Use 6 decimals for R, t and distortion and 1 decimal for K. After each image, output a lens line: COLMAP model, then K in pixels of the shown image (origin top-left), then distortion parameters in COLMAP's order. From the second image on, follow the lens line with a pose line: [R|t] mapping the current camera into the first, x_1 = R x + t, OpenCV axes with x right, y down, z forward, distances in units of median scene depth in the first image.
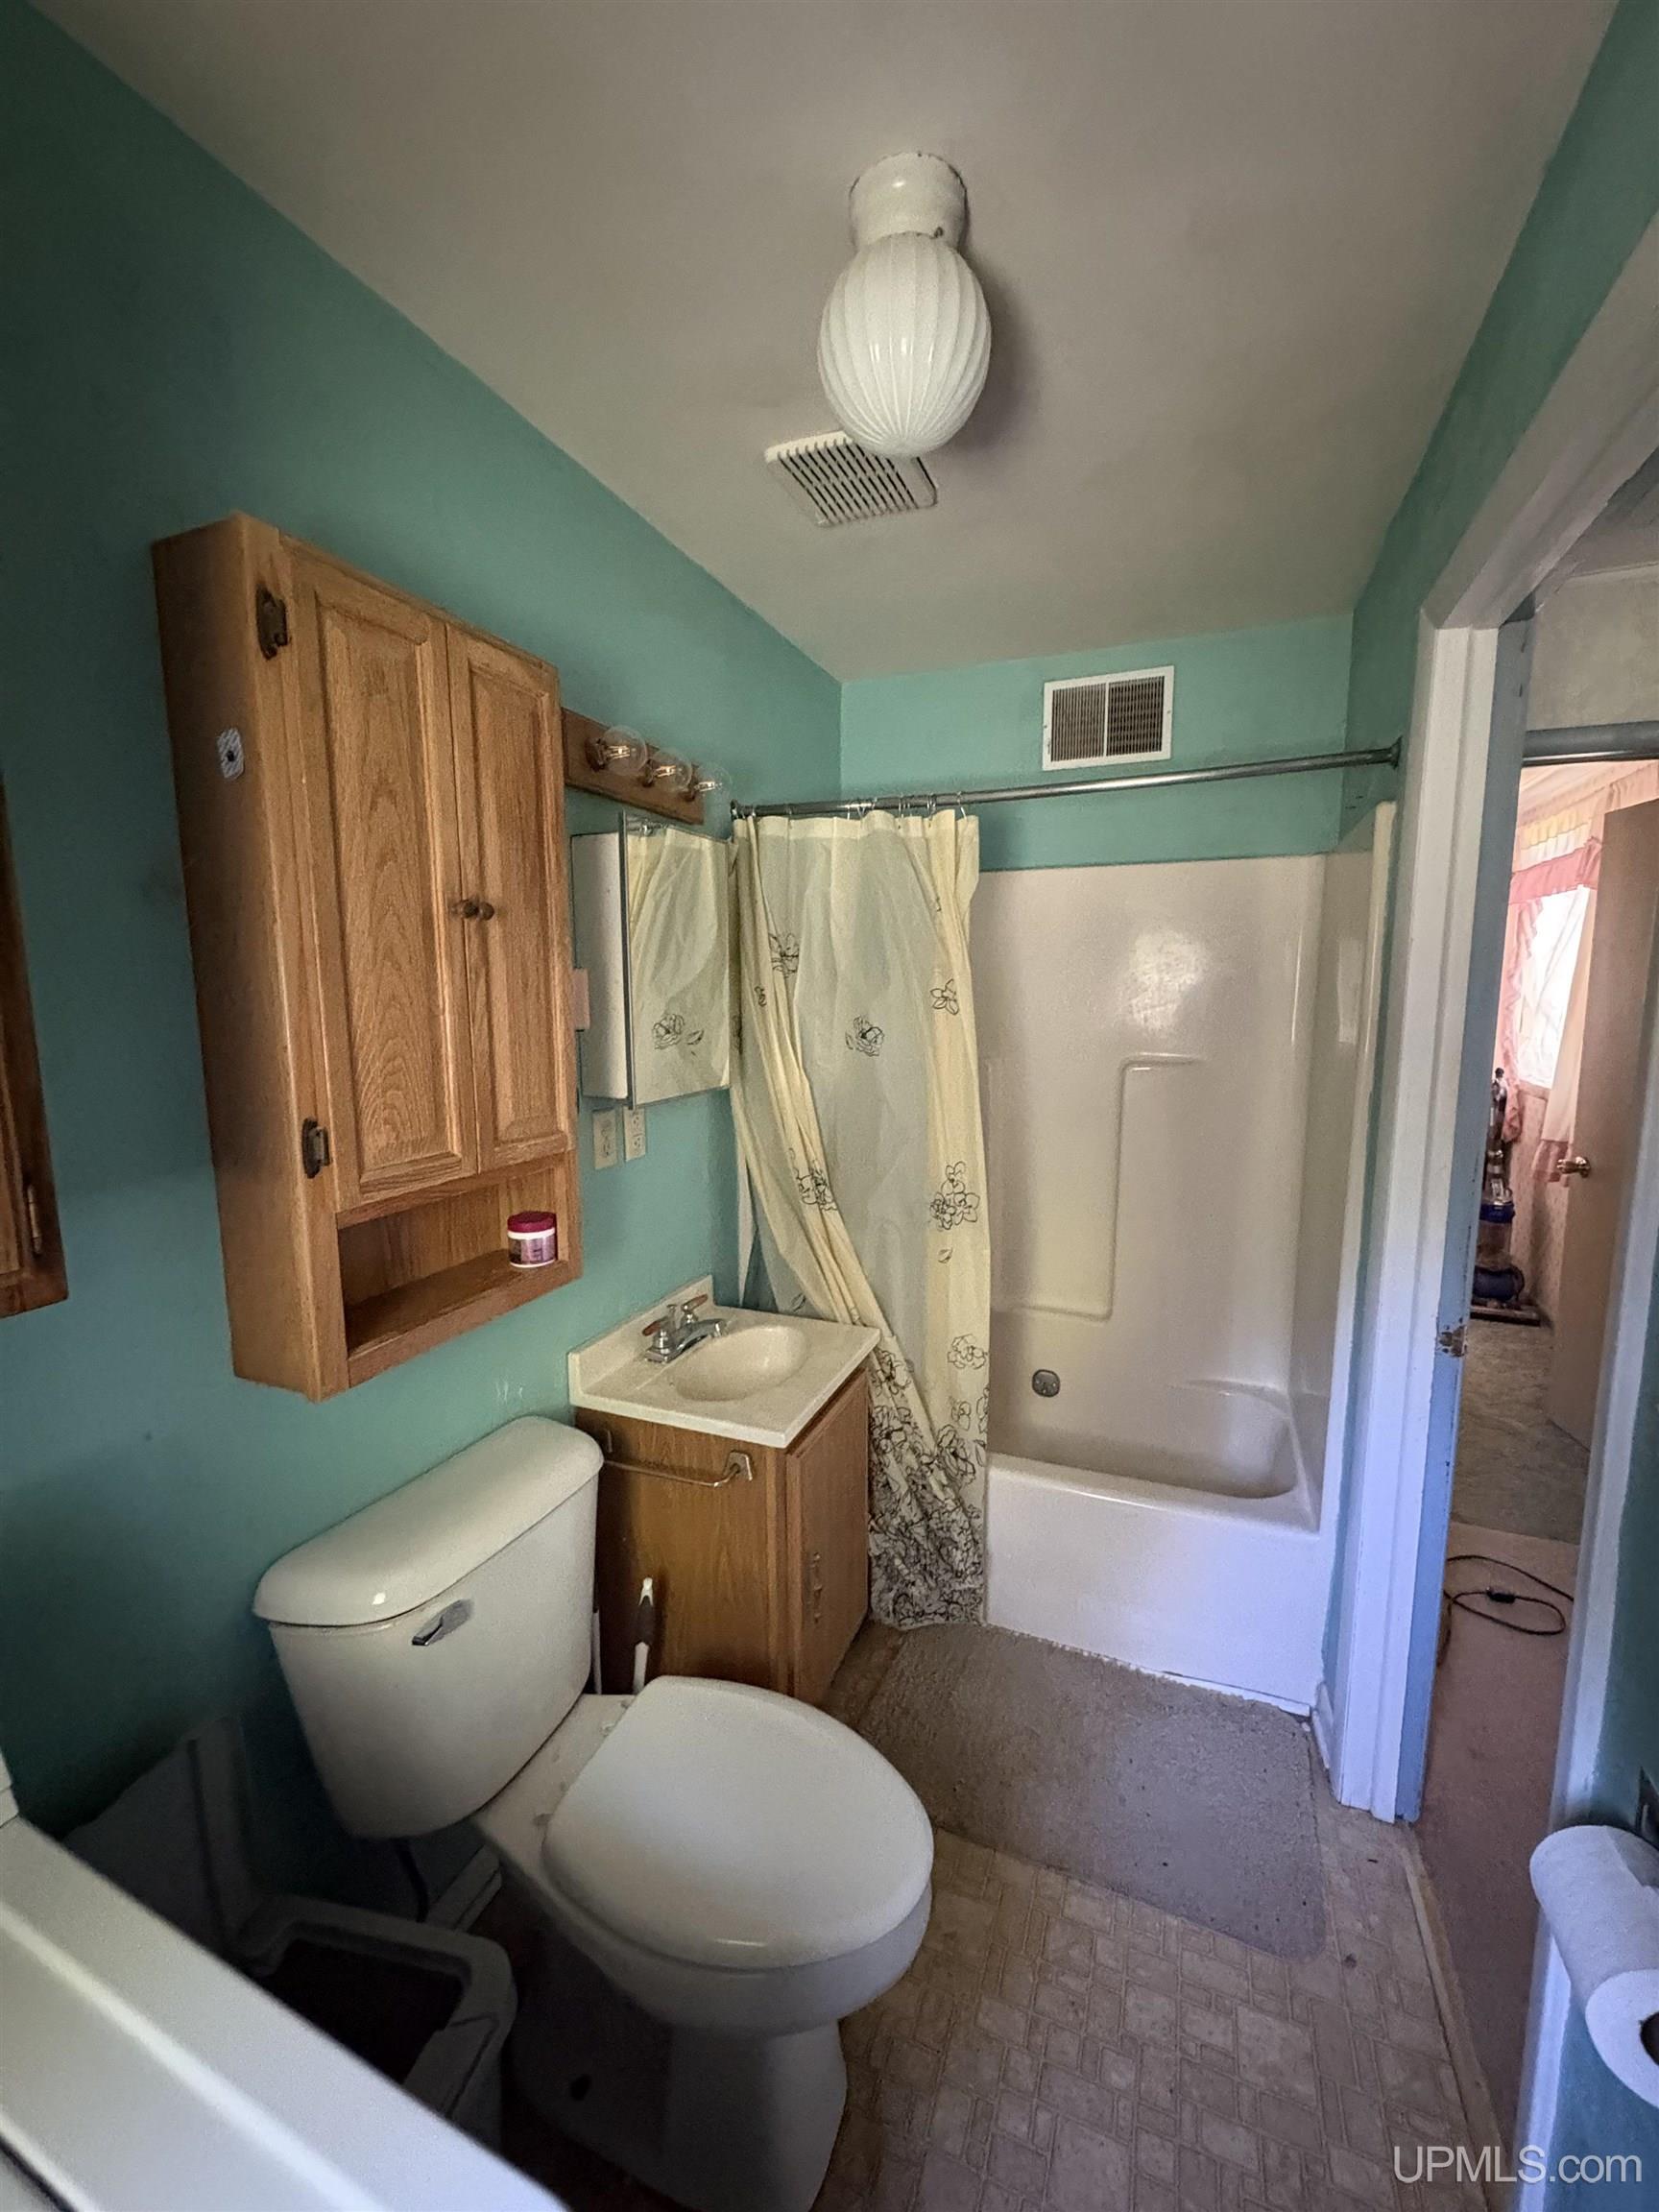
lens RADIAL K [[873.7, 0, 836.4], [0, 873.7, 1099.0], [0, 0, 1]] dist [-0.002813, 0.000002]
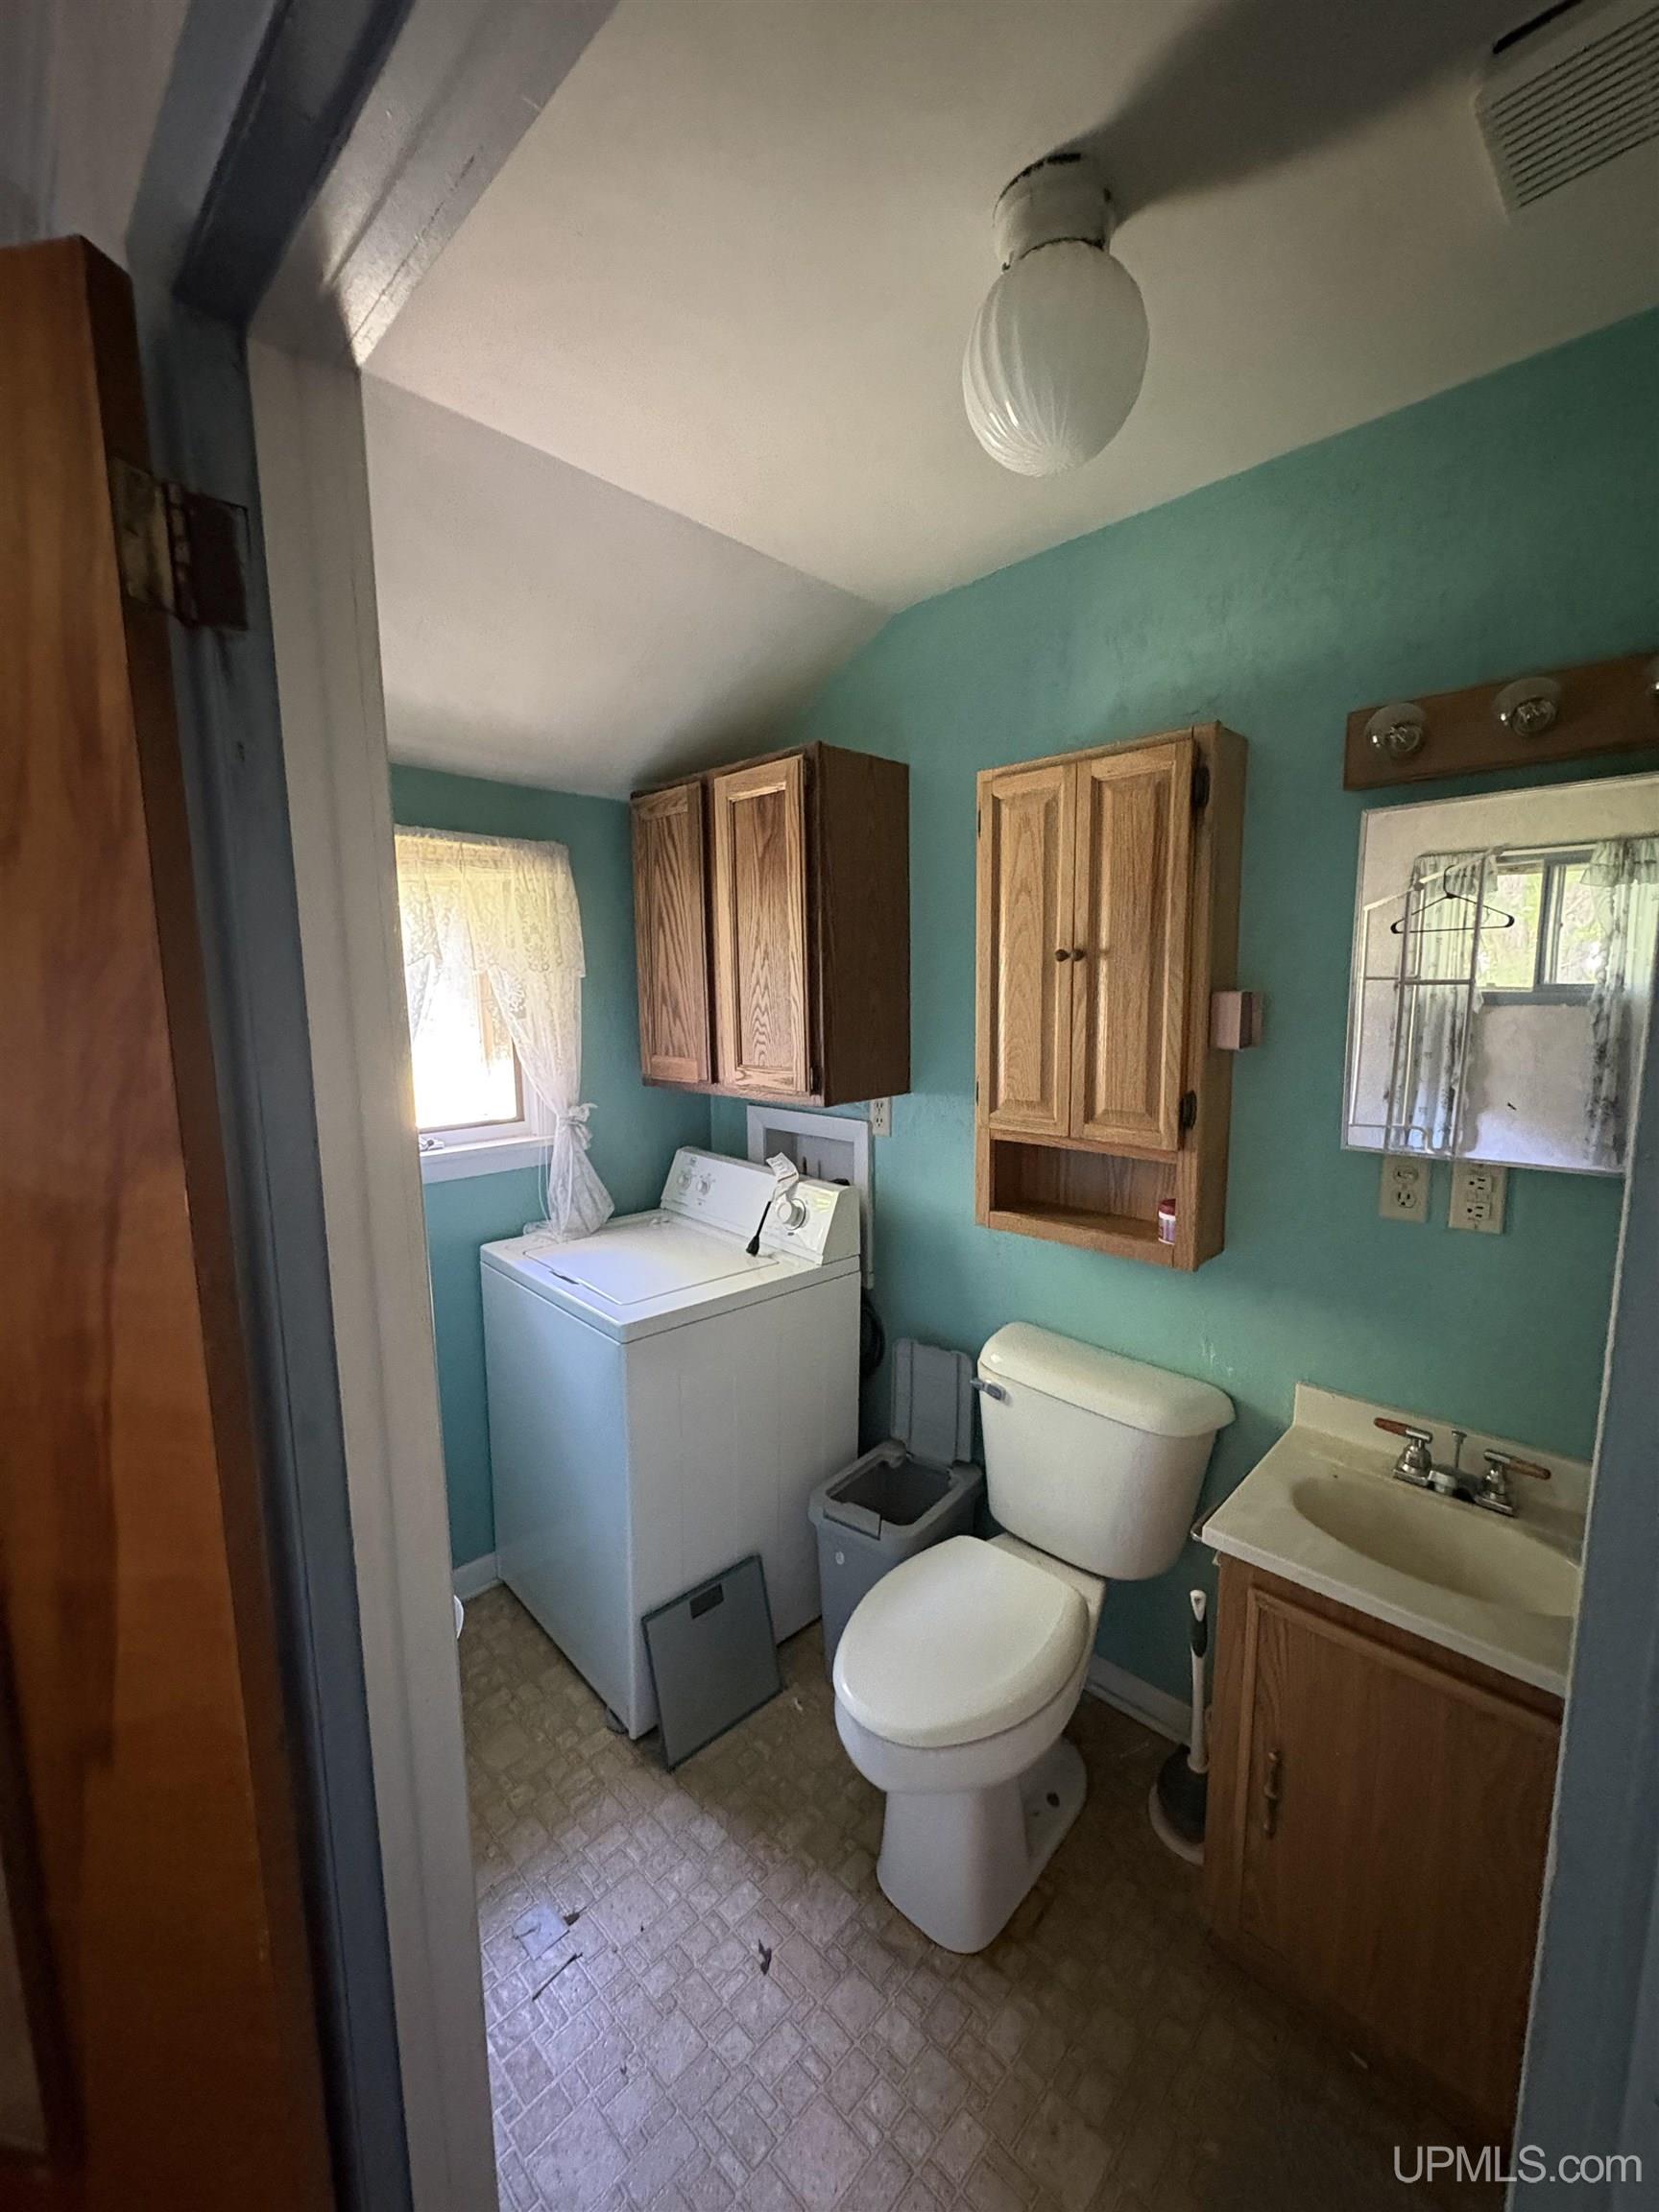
lens RADIAL K [[873.7, 0, 835.2], [0, 873.7, 1107.7], [0, 0, 1]] dist [-0.002813, 0.000002]
pose [[-0.414886, 0.132655, -0.900151, 1.055305], [-0.098239, 0.977000, 0.189260, -0.198743], [0.904554, 0.166951, -0.392312, 1.218184]]
